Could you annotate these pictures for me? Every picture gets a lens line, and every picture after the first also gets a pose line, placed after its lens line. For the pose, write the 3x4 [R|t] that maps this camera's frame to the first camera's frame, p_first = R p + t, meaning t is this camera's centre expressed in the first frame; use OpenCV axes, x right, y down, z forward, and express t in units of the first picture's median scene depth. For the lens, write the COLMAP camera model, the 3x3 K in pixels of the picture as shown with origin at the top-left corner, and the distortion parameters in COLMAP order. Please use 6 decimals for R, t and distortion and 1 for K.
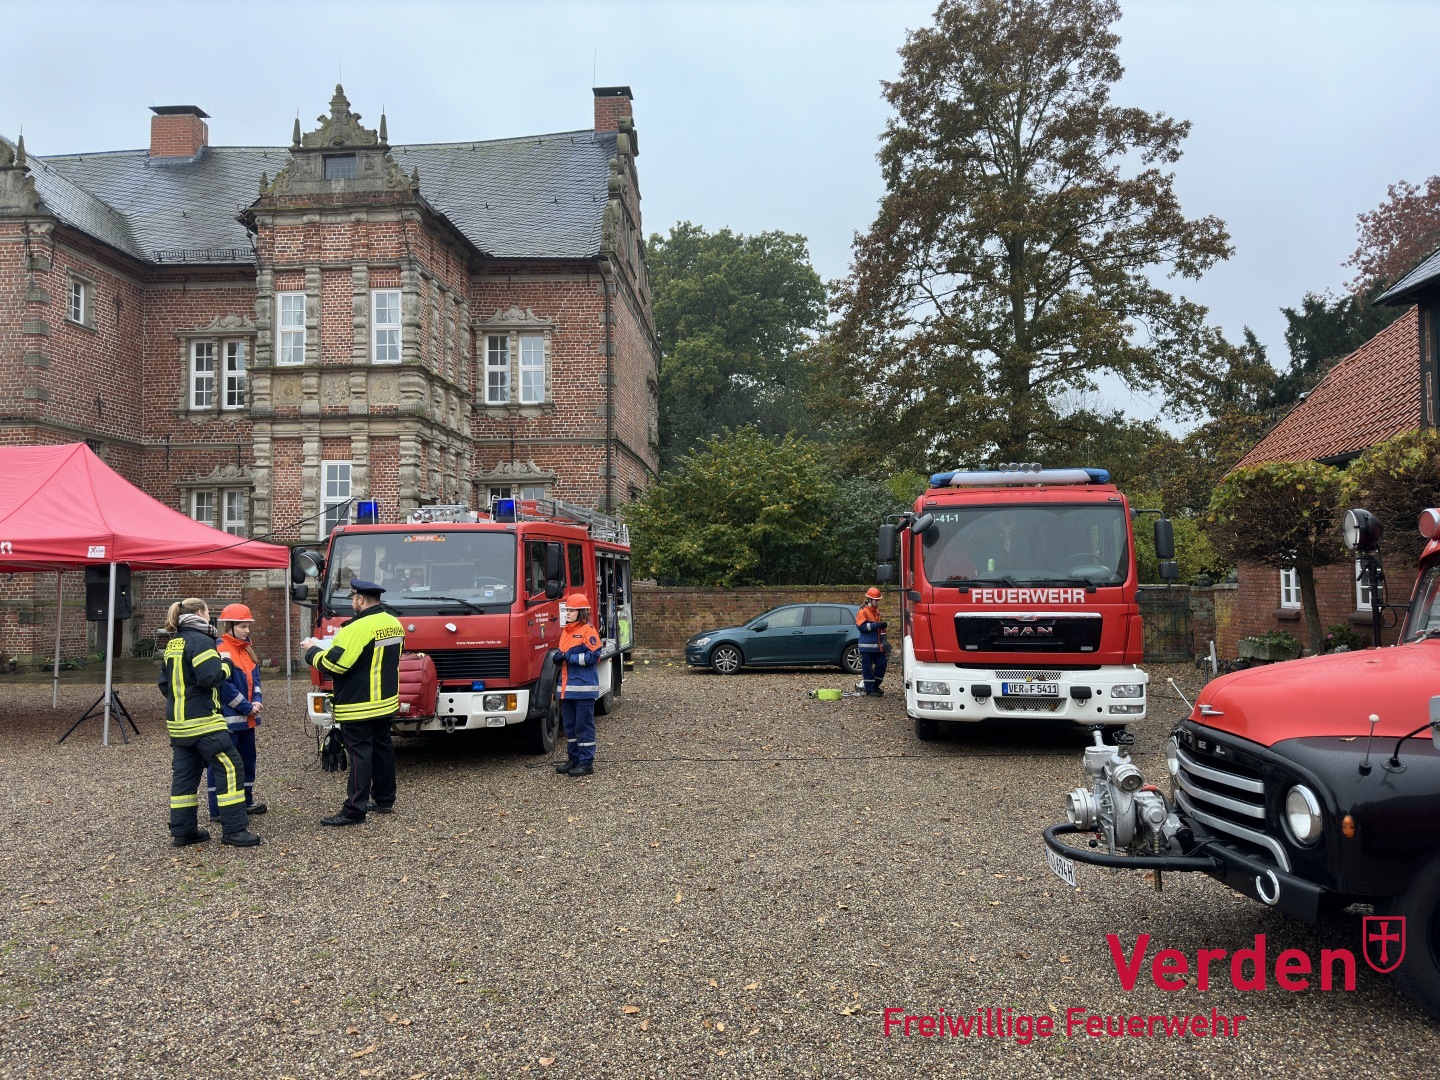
lens RADIAL K [[999.1, 0, 717.0], [0, 999.1, 548.8], [0, 0, 1]] dist [-0.000145, -0.008476]
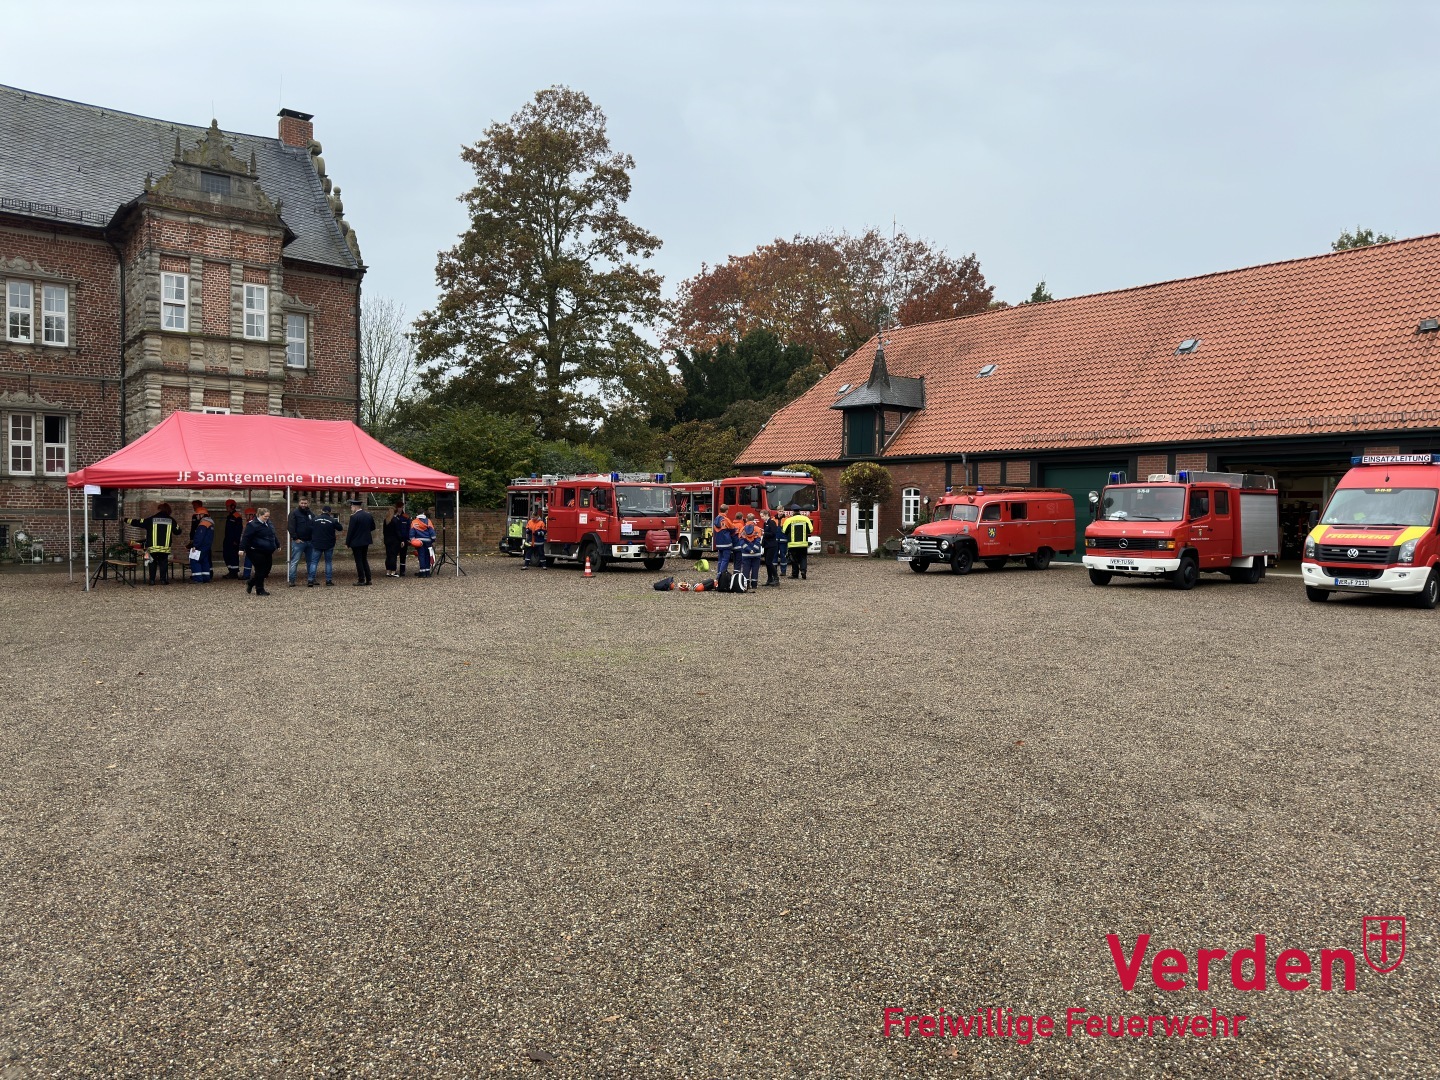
lens RADIAL K [[999.1, 0, 722.7], [0, 999.1, 532.9], [0, 0, 1]] dist [-0.000145, -0.008476]
pose [[0.720080, -0.007173, 0.693854, -0.821093], [-0.040388, 0.997818, 0.052231, -0.017650], [-0.692714, -0.065634, 0.718219, -0.446735]]
